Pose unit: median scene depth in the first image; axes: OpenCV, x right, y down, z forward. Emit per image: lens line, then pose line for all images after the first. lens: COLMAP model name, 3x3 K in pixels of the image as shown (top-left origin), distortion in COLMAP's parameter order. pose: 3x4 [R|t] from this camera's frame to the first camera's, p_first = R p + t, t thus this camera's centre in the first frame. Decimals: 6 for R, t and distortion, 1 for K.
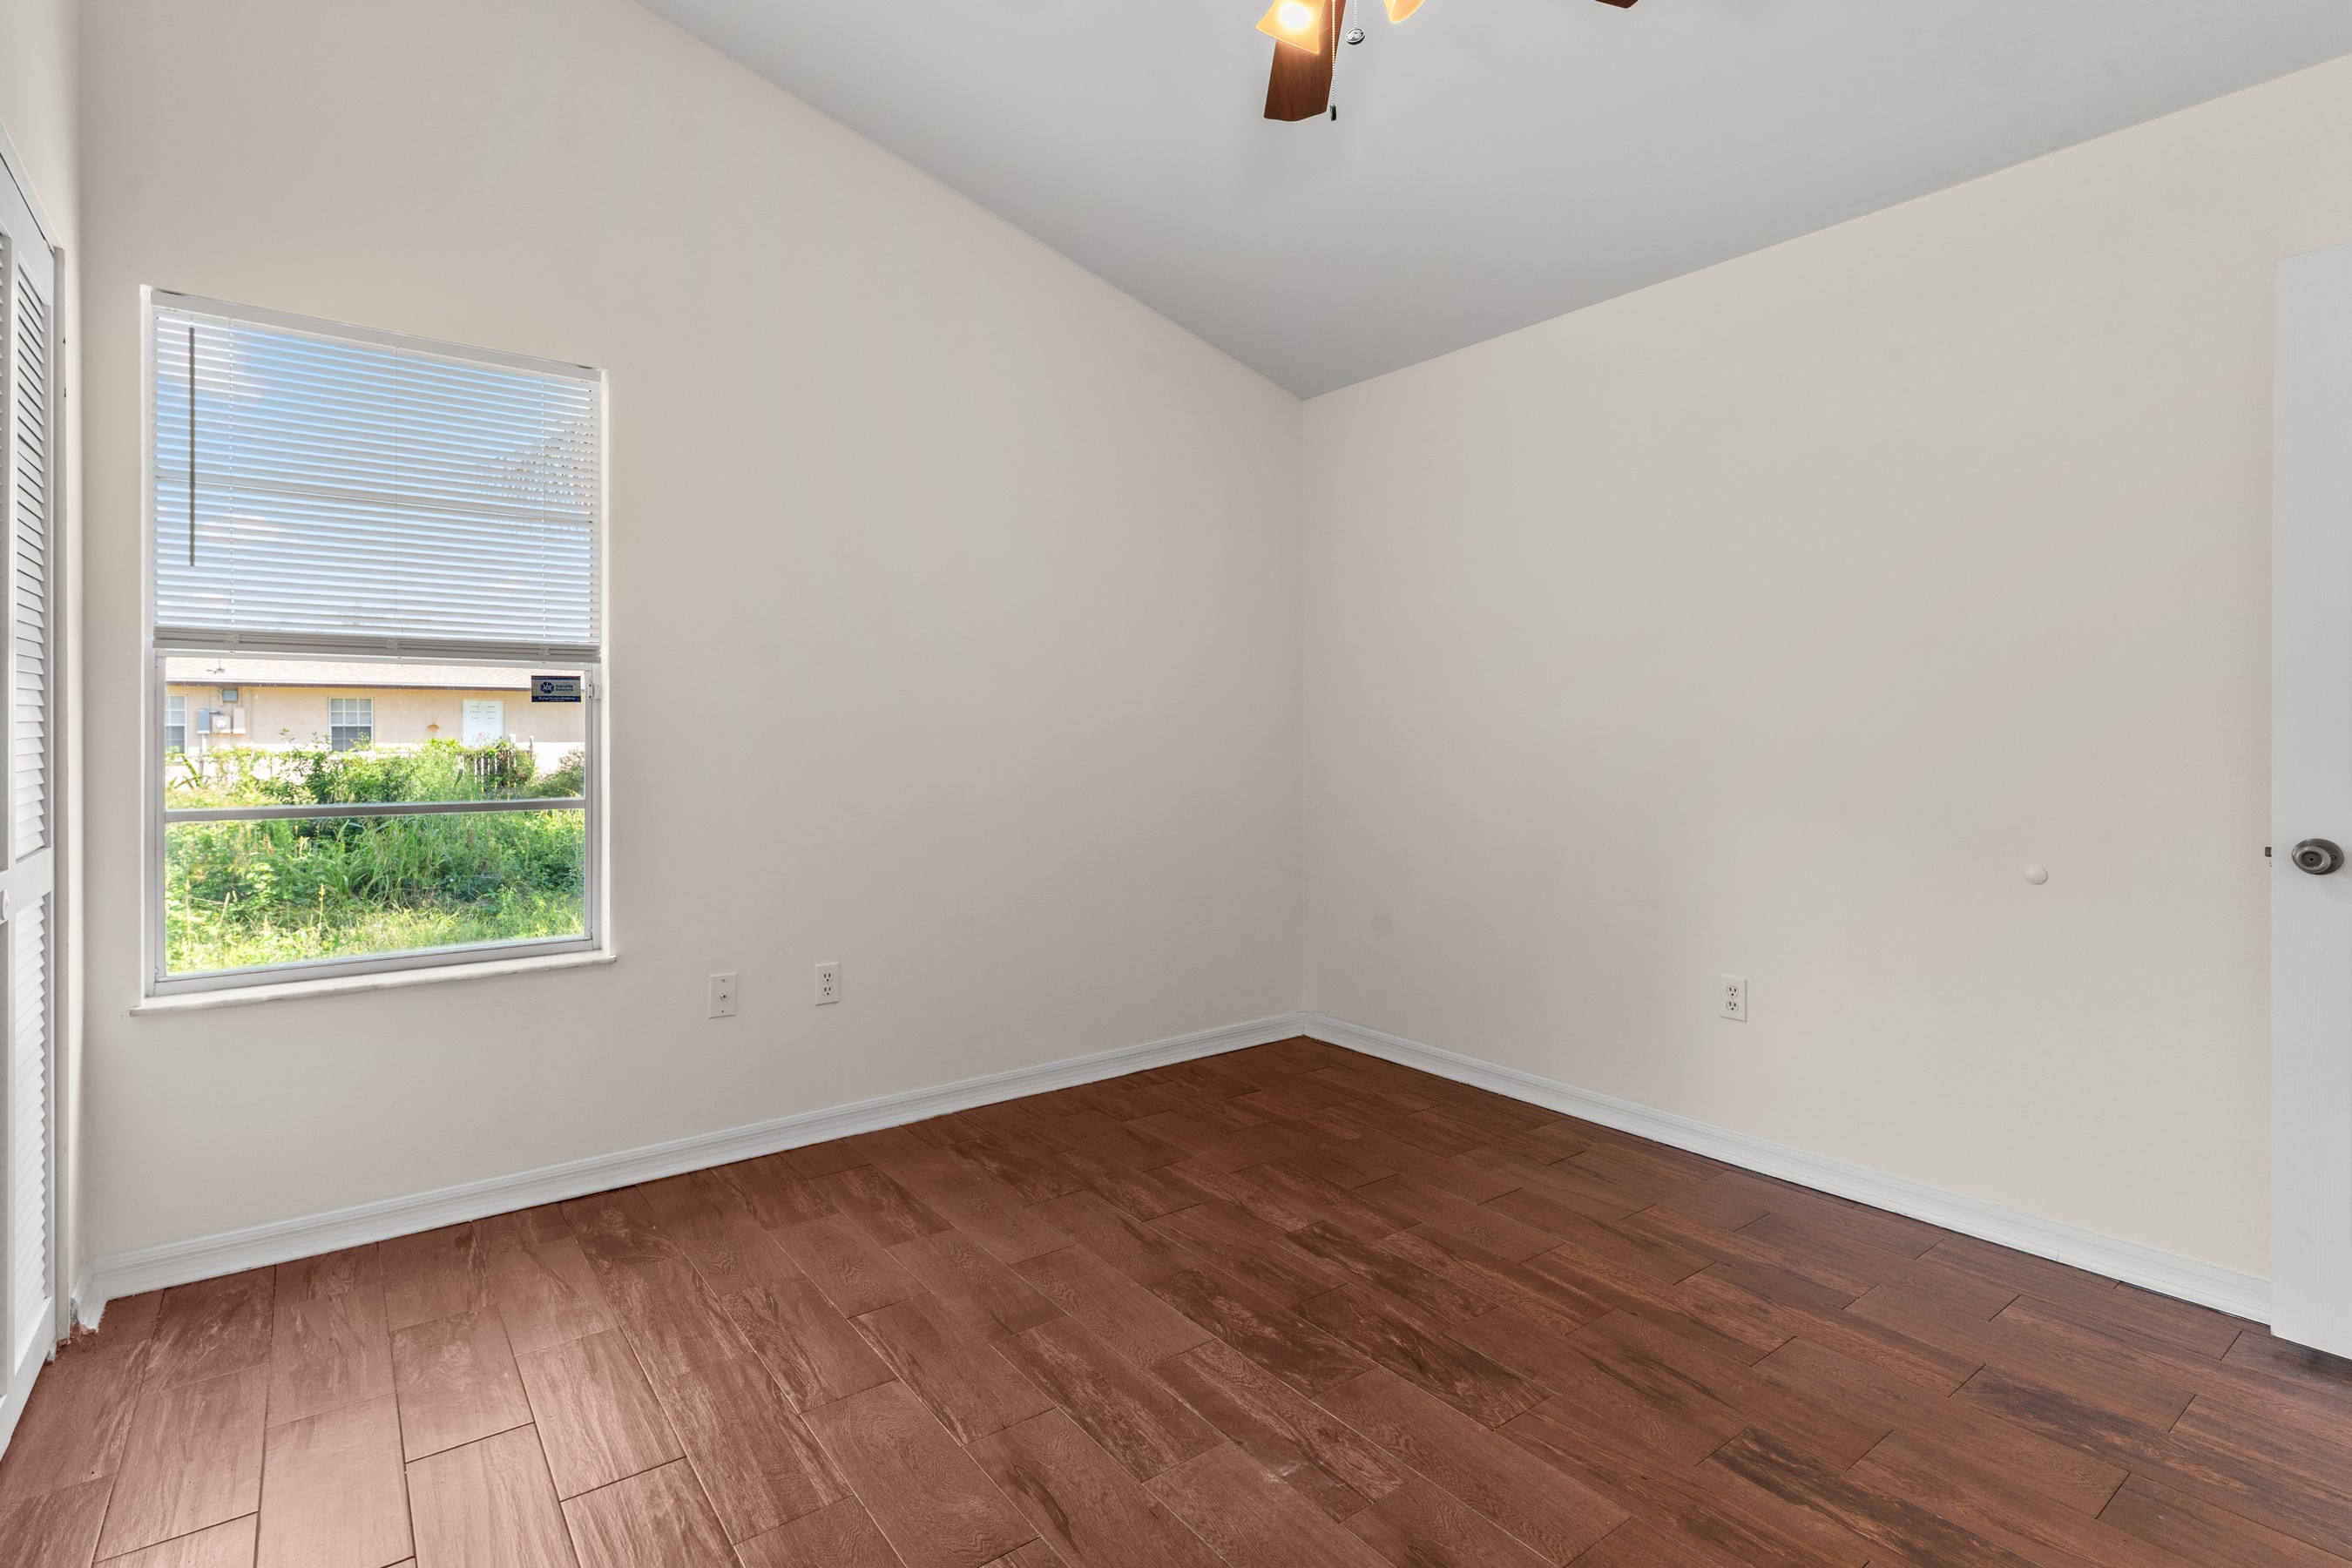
lens RADIAL K [[1145.3, 0, 1178.5], [0, 1145.3, 707.7], [0, 0, 1]] dist [0.000836, 0.000267]
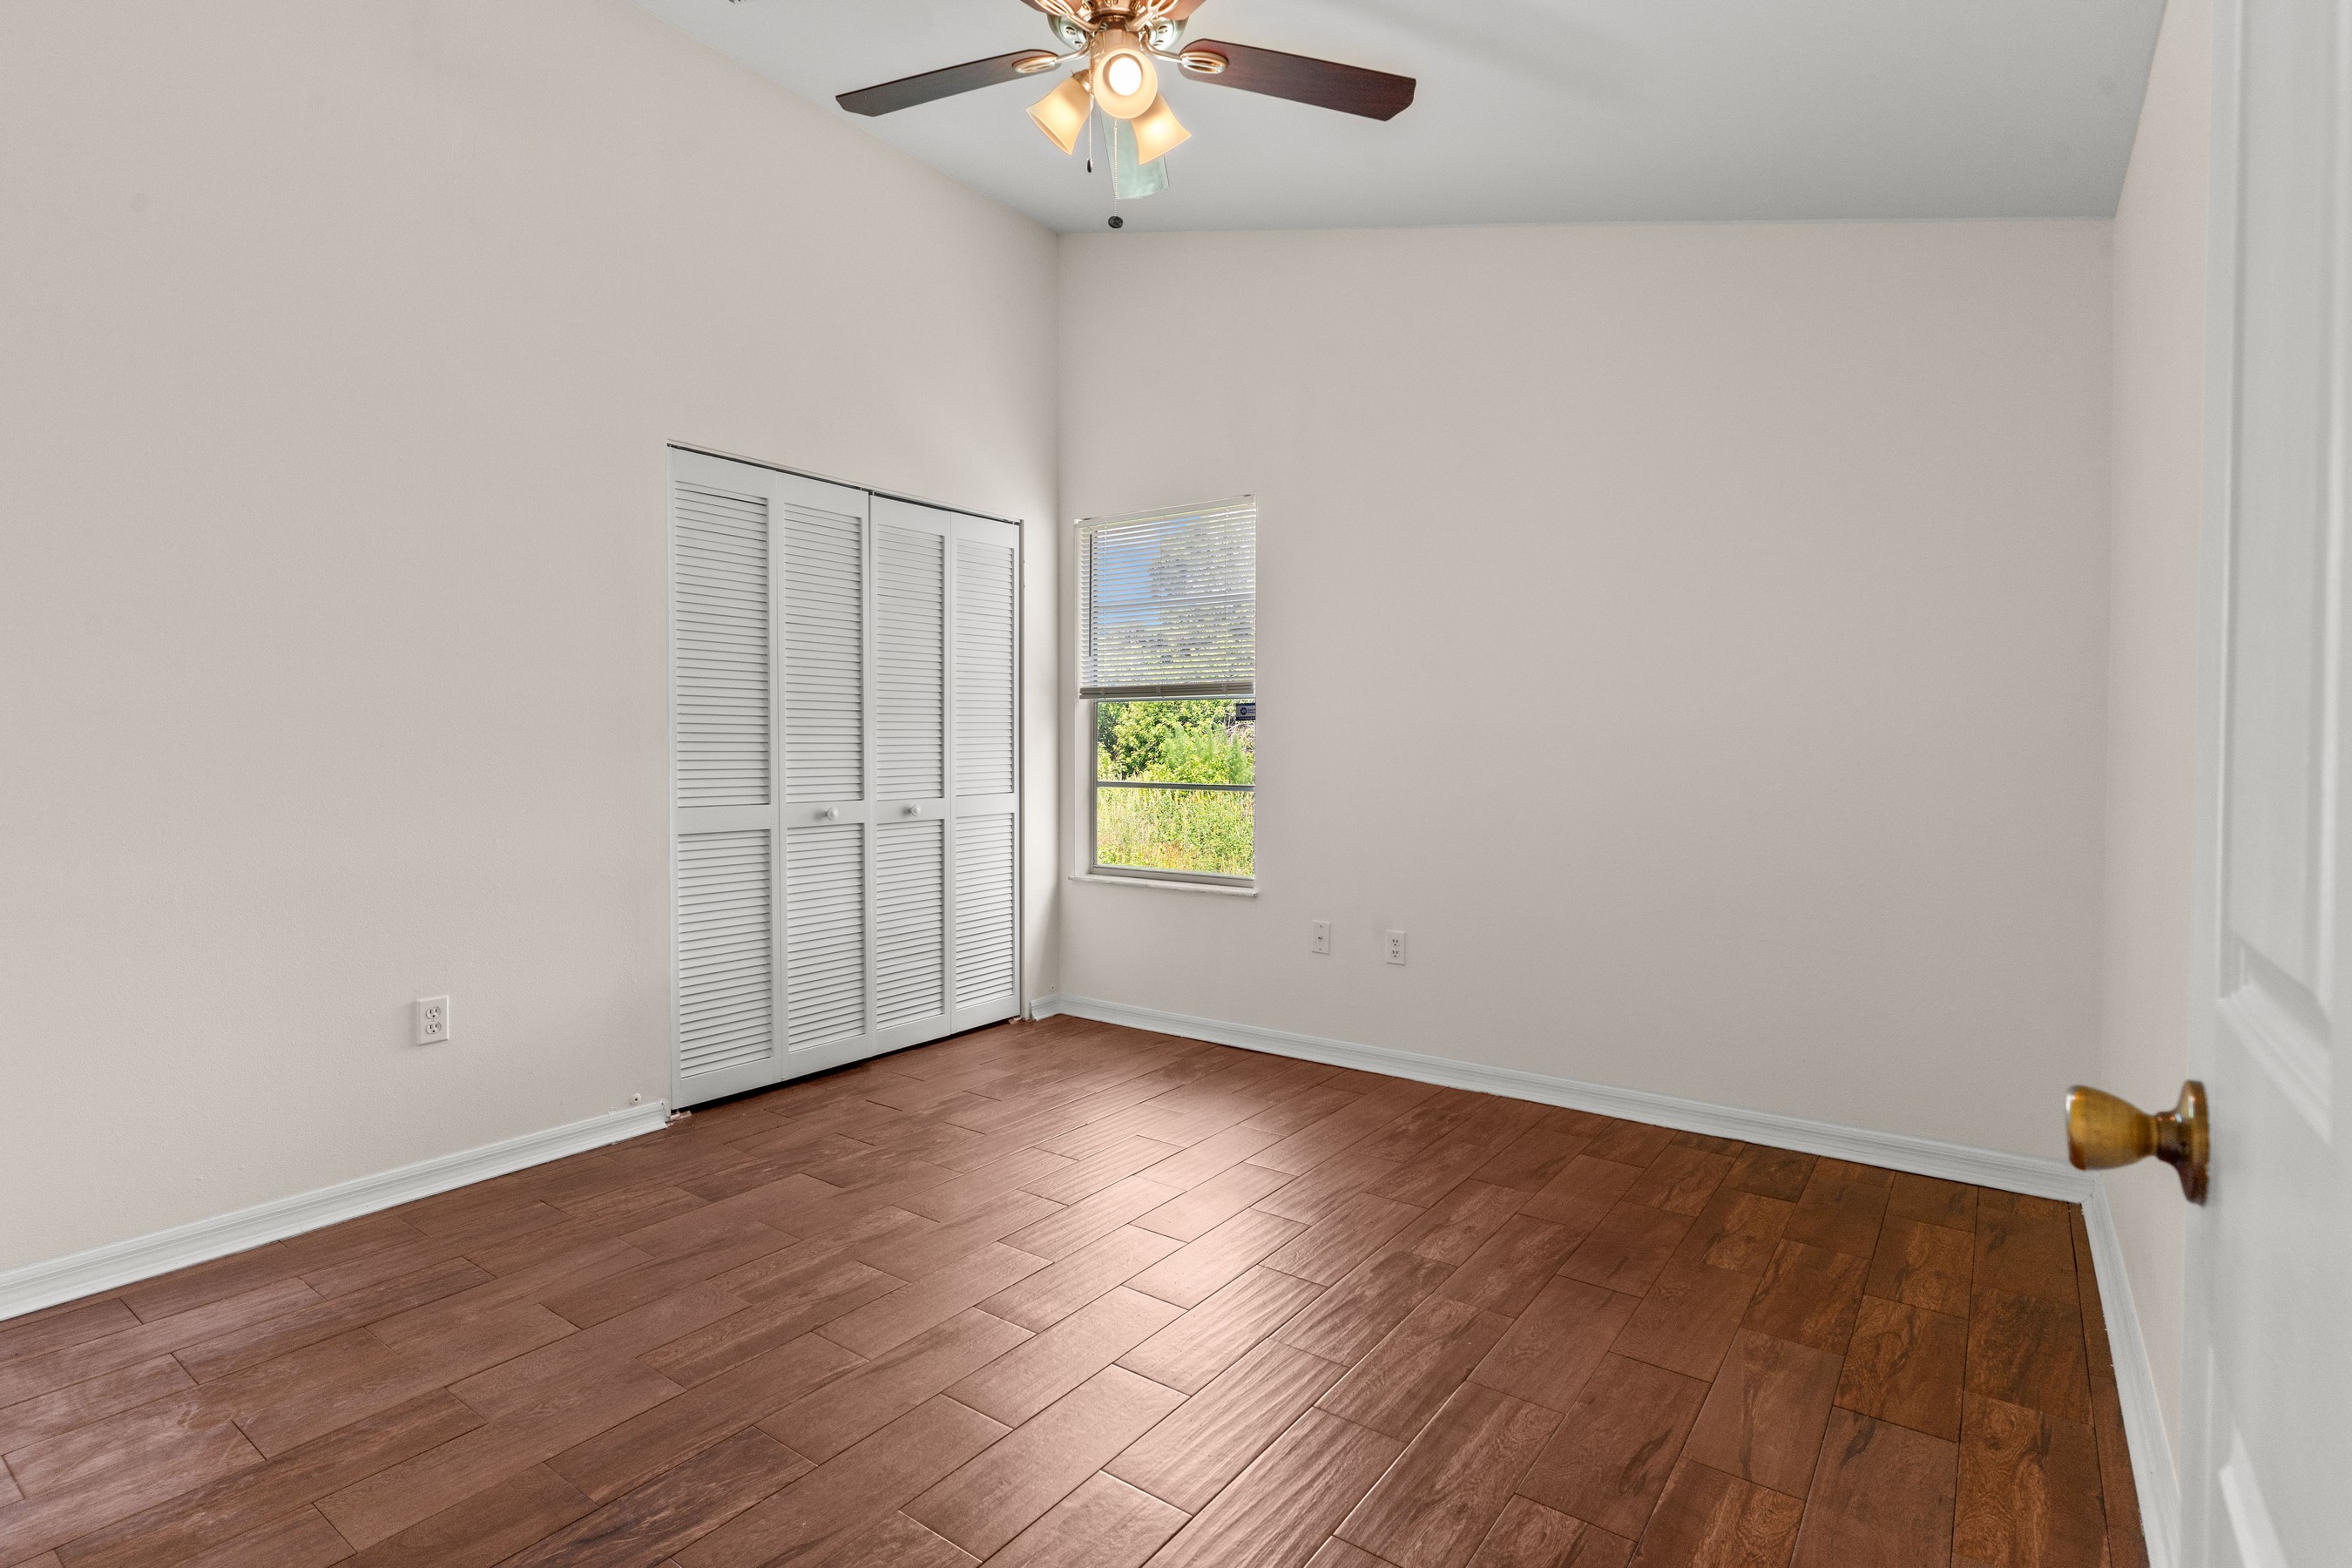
lens RADIAL K [[1150.0, 0, 1174.2], [0, 1150.0, 727.9], [0, 0, 1]] dist [-0.001863, -0.000165]
pose [[0.286360, -0.007671, -0.958091, 0.840385], [0.021789, 0.999761, -0.001492, 0.004609], [0.957874, -0.020448, 0.286459, 0.454368]]
